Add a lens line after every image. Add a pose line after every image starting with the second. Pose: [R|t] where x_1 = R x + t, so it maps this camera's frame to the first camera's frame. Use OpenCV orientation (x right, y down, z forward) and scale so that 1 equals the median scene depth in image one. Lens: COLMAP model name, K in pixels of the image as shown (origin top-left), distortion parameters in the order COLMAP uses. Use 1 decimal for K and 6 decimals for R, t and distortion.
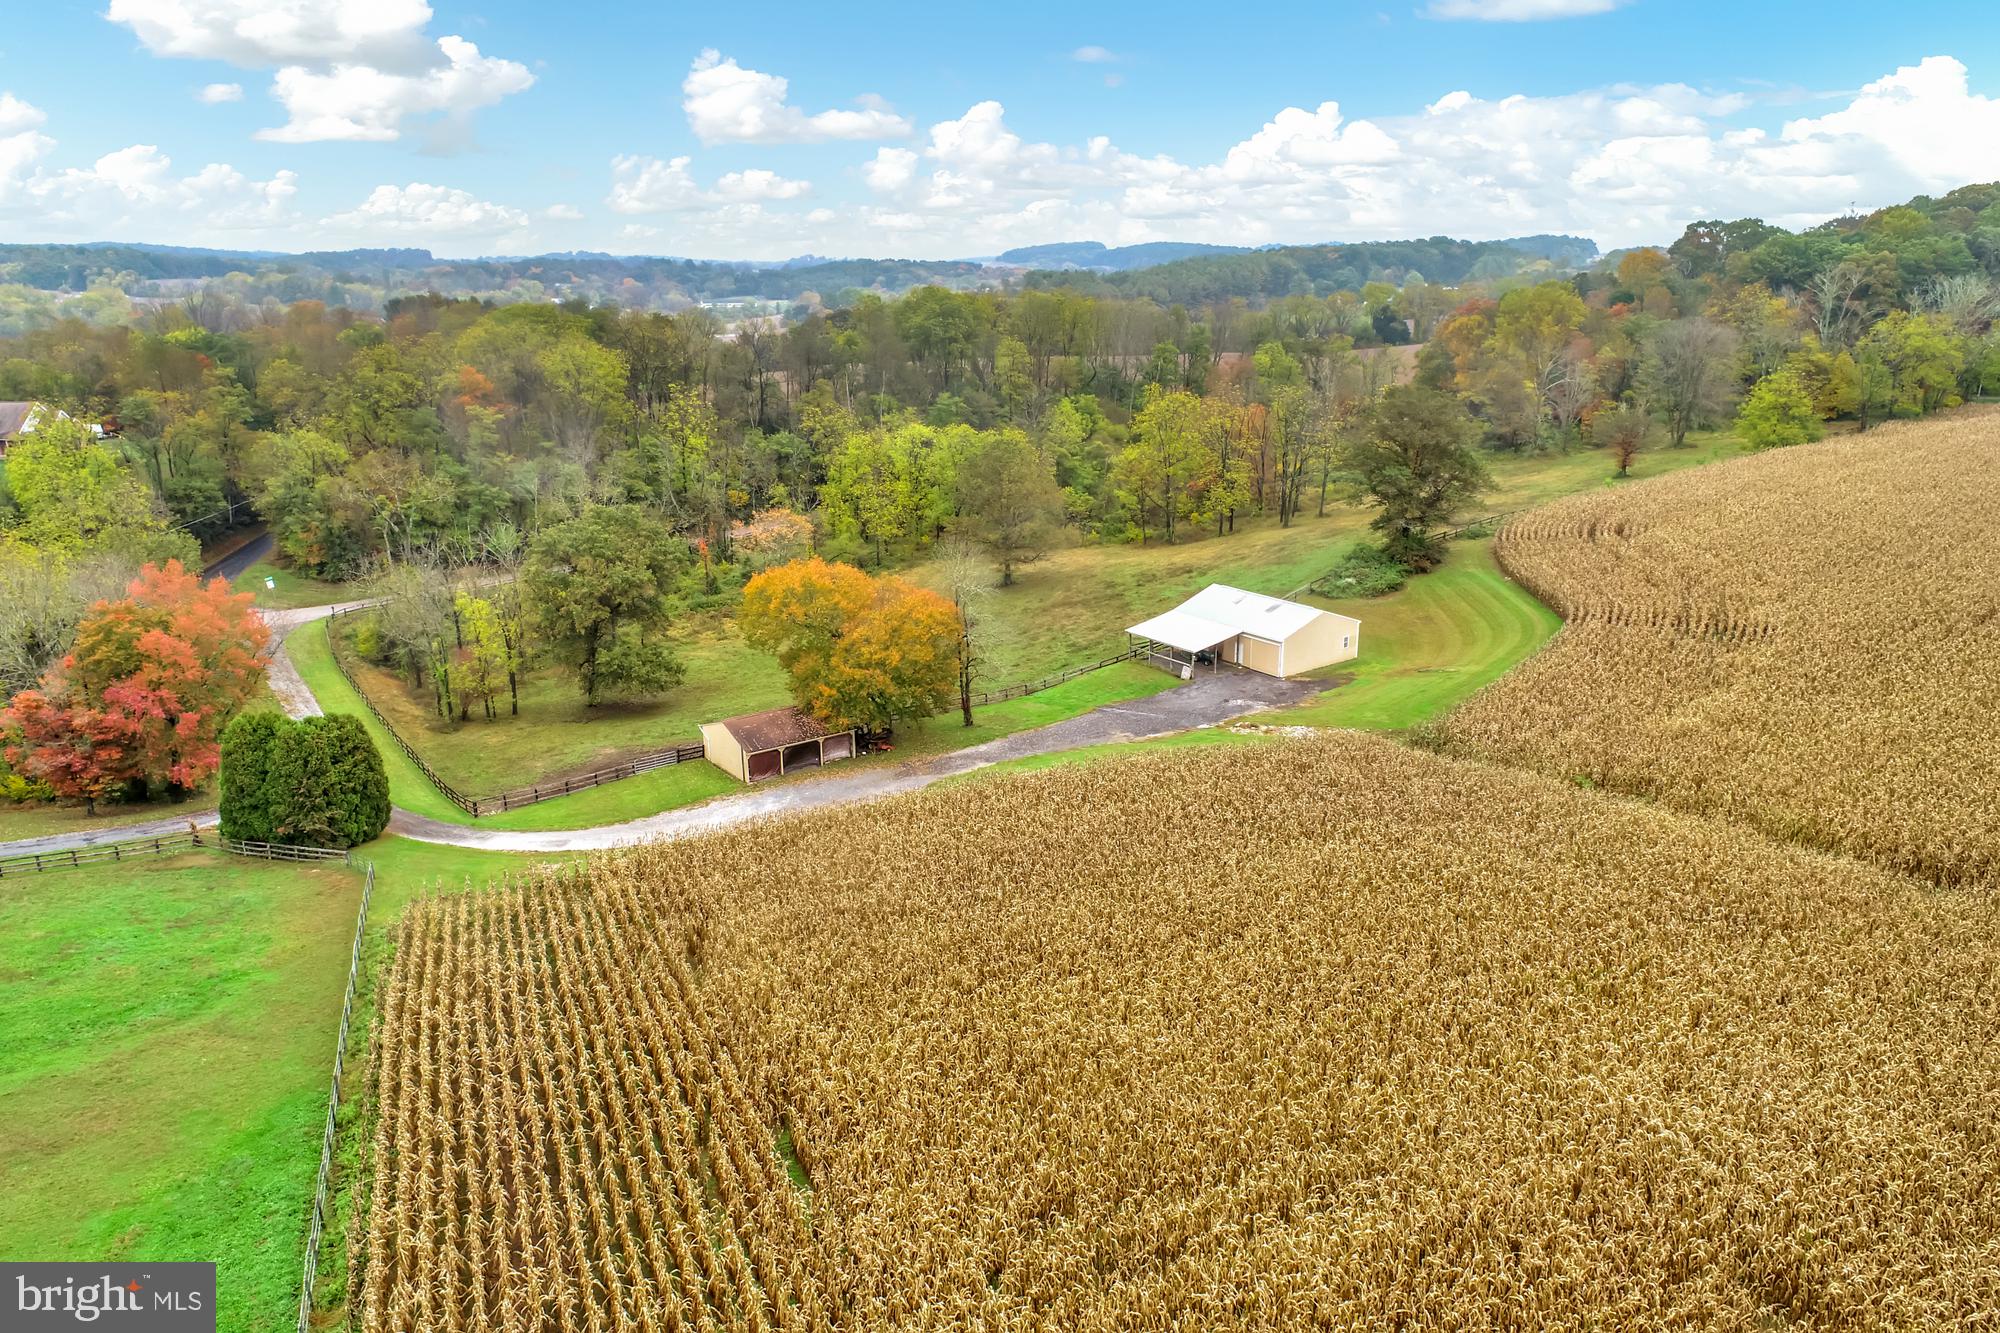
lens RADIAL K [[1346.8, 0, 981.0], [0, 1346.8, 665.9], [0, 0, 1]] dist [-0.003885, -0.000689]
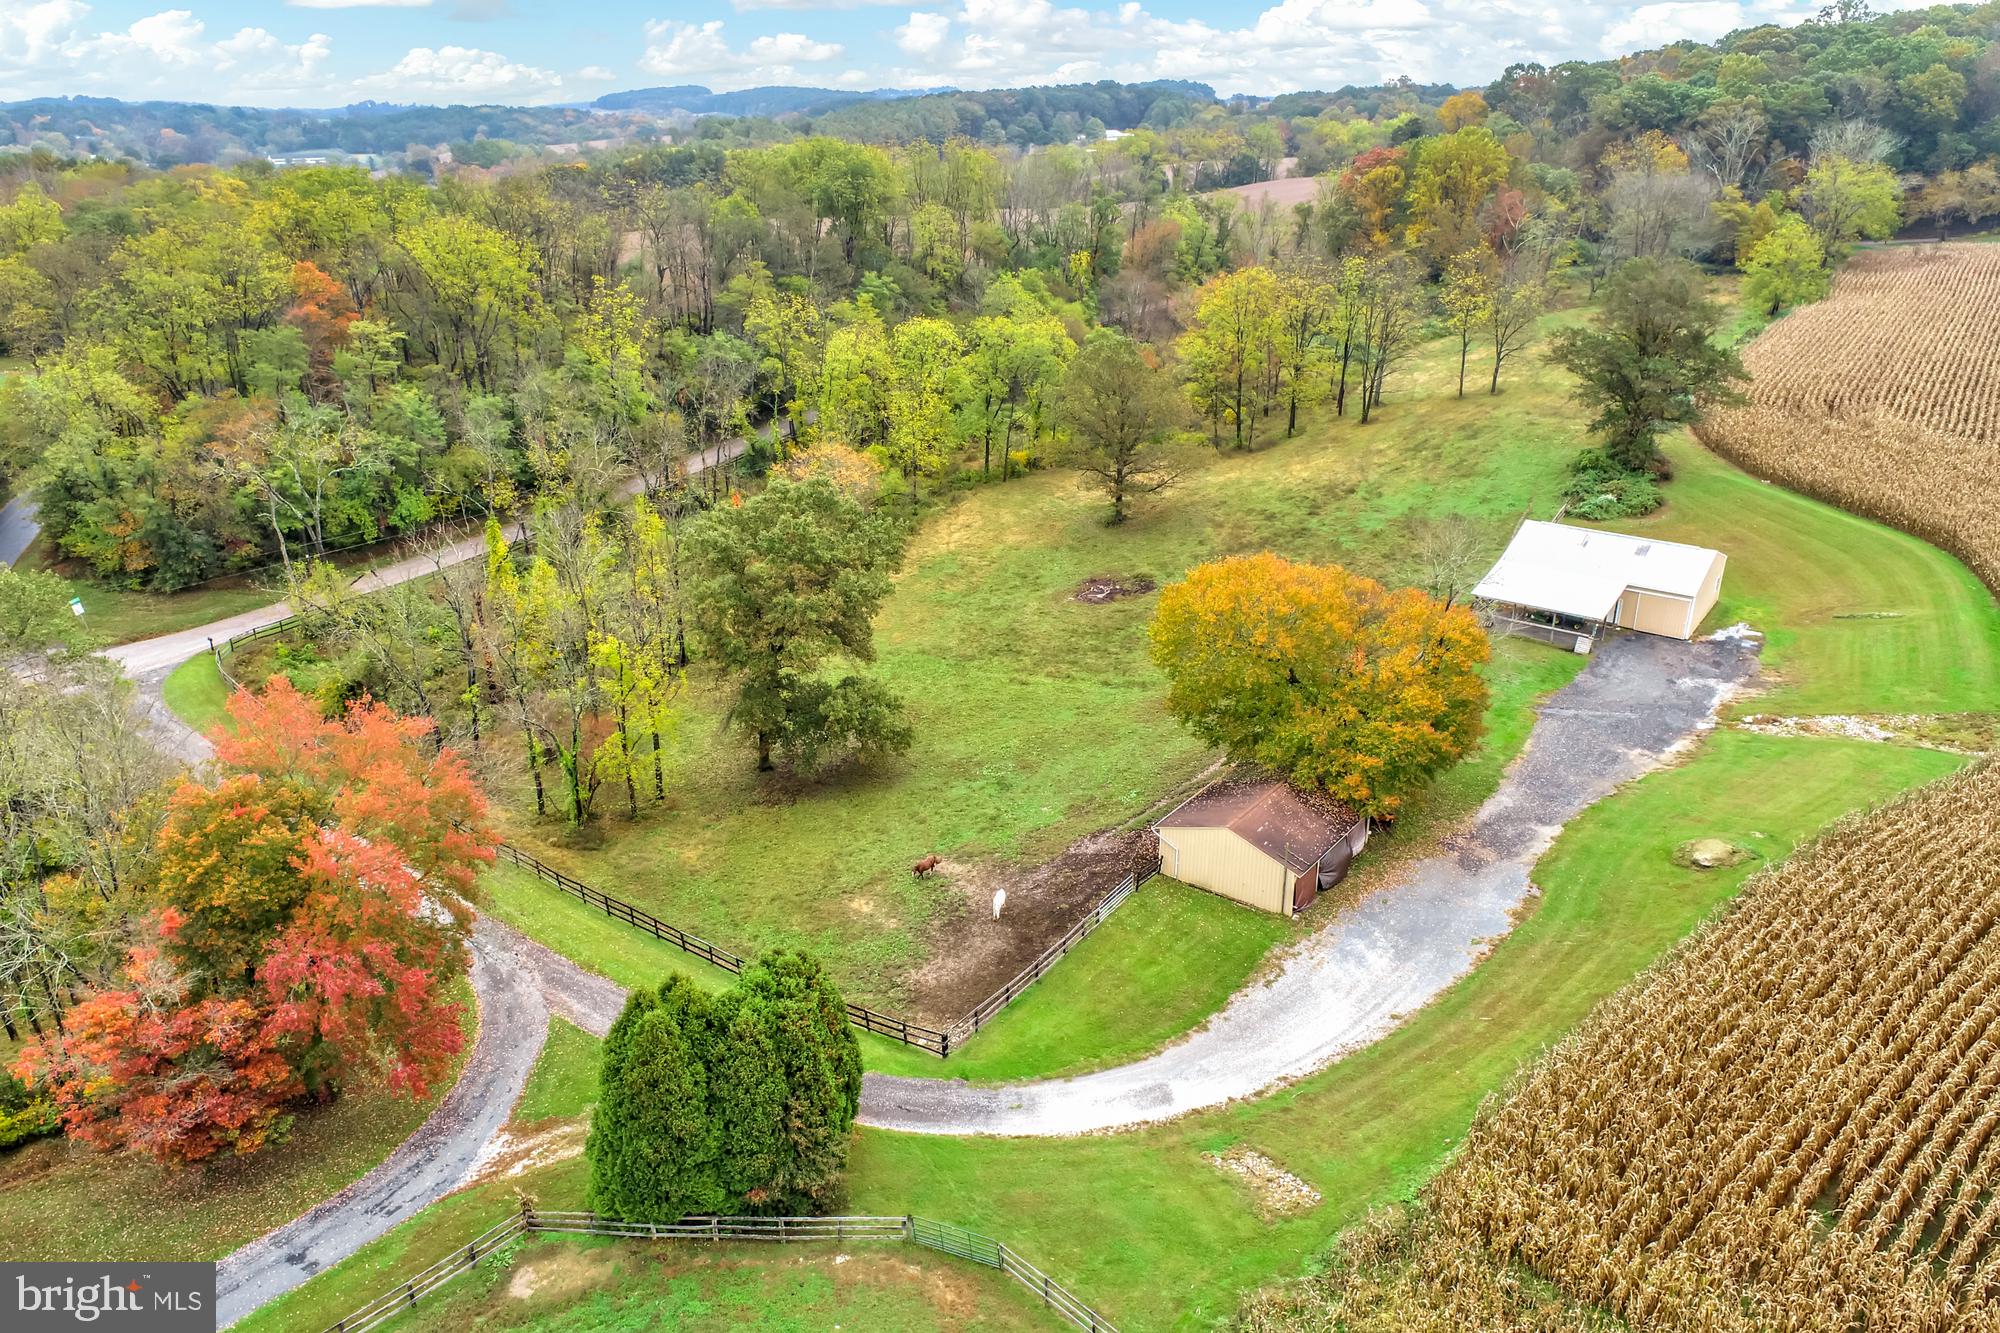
lens RADIAL K [[1346.8, 0, 981.0], [0, 1346.8, 665.9], [0, 0, 1]] dist [-0.003885, -0.000689]
pose [[0.958887, -0.108987, 0.262025, -0.379811], [0.081938, 0.990318, 0.112060, -0.096841], [-0.271701, -0.085983, 0.958533, 0.329317]]
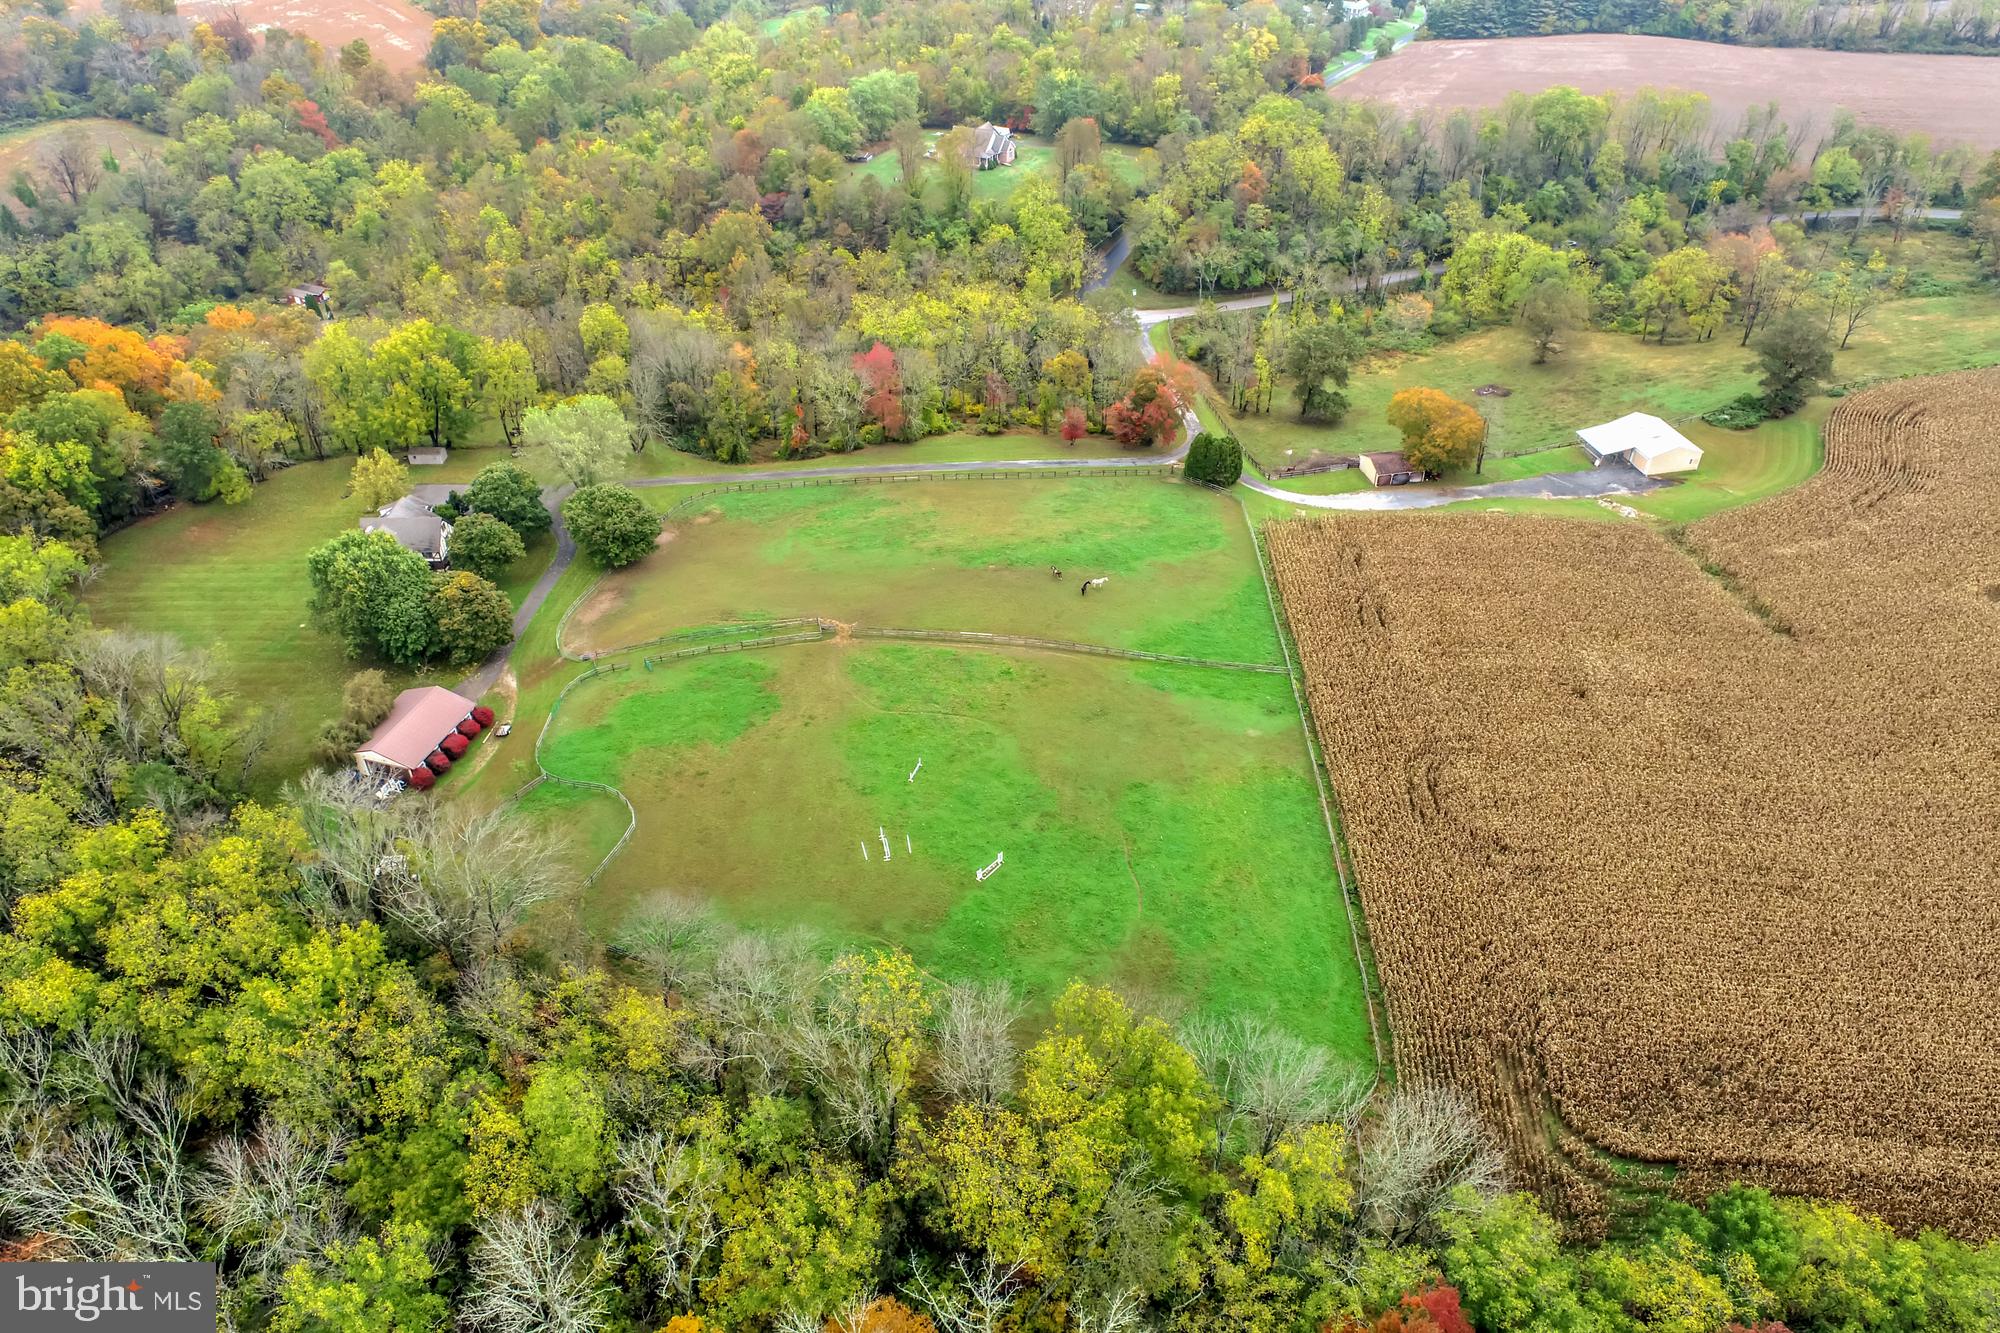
lens RADIAL K [[1323.4, 0, 1006.8], [0, 1323.4, 666.7], [0, 0, 1]] dist [-0.002903, 0.000197]
pose [[0.910819, 0.251343, -0.327468, 0.067873], [-0.120648, 0.920717, 0.371113, -0.336008], [0.394782, -0.298509, 0.868930, -1.155307]]
